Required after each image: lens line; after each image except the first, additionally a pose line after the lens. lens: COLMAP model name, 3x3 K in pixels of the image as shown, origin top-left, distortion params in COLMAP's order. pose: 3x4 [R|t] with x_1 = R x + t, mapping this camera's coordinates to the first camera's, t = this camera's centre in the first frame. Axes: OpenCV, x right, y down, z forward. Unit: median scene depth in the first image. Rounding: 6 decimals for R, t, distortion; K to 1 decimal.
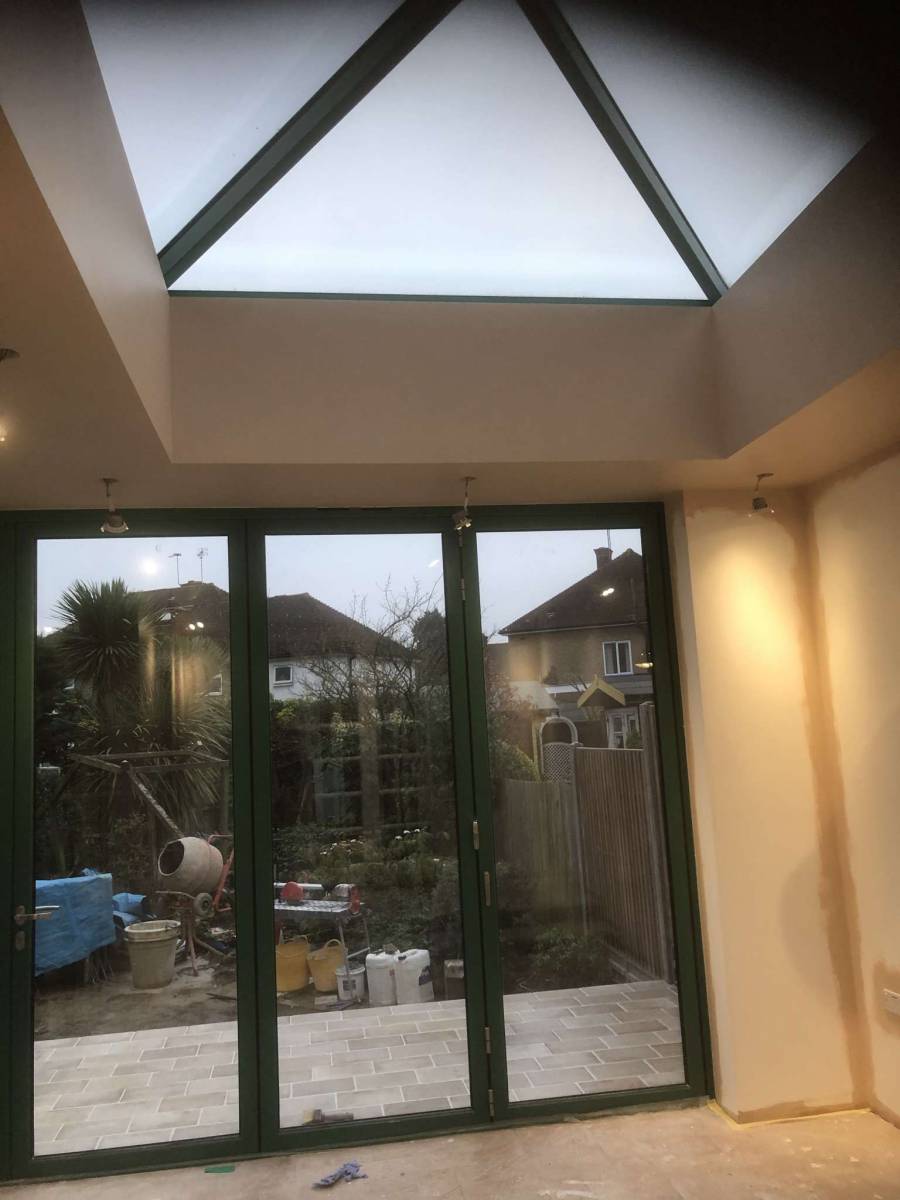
lens RADIAL K [[1031.1, 0, 450.6], [0, 1031.1, 606.4], [0, 0, 1]] dist [0.051164, -0.082013]
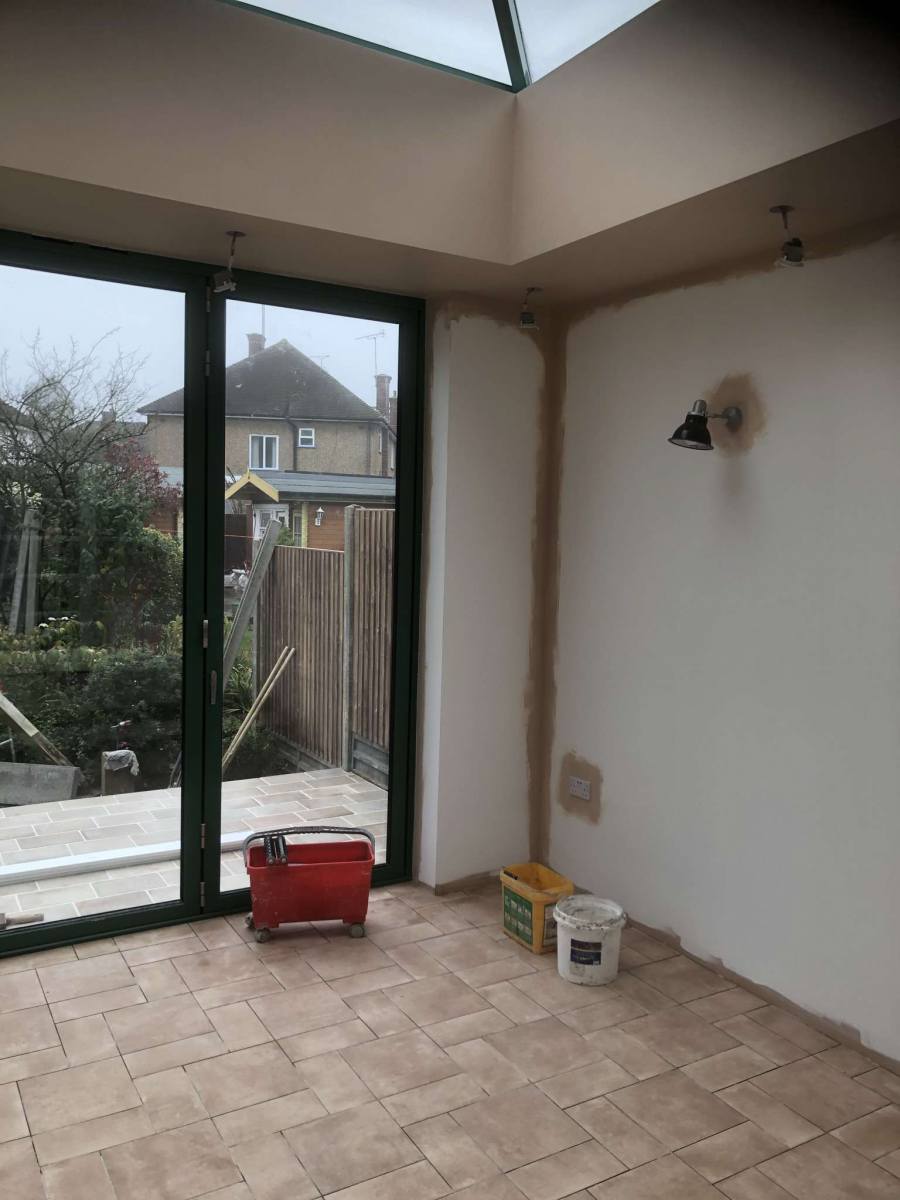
lens RADIAL K [[999.8, 0, 439.0], [0, 999.8, 615.2], [0, 0, 1]] dist [0.009847, -0.014948]
pose [[0.909668, 0.038237, 0.413573, -0.128060], [-0.124500, 0.975068, 0.183692, 0.009906], [-0.396238, -0.218589, 0.891748, 0.089453]]
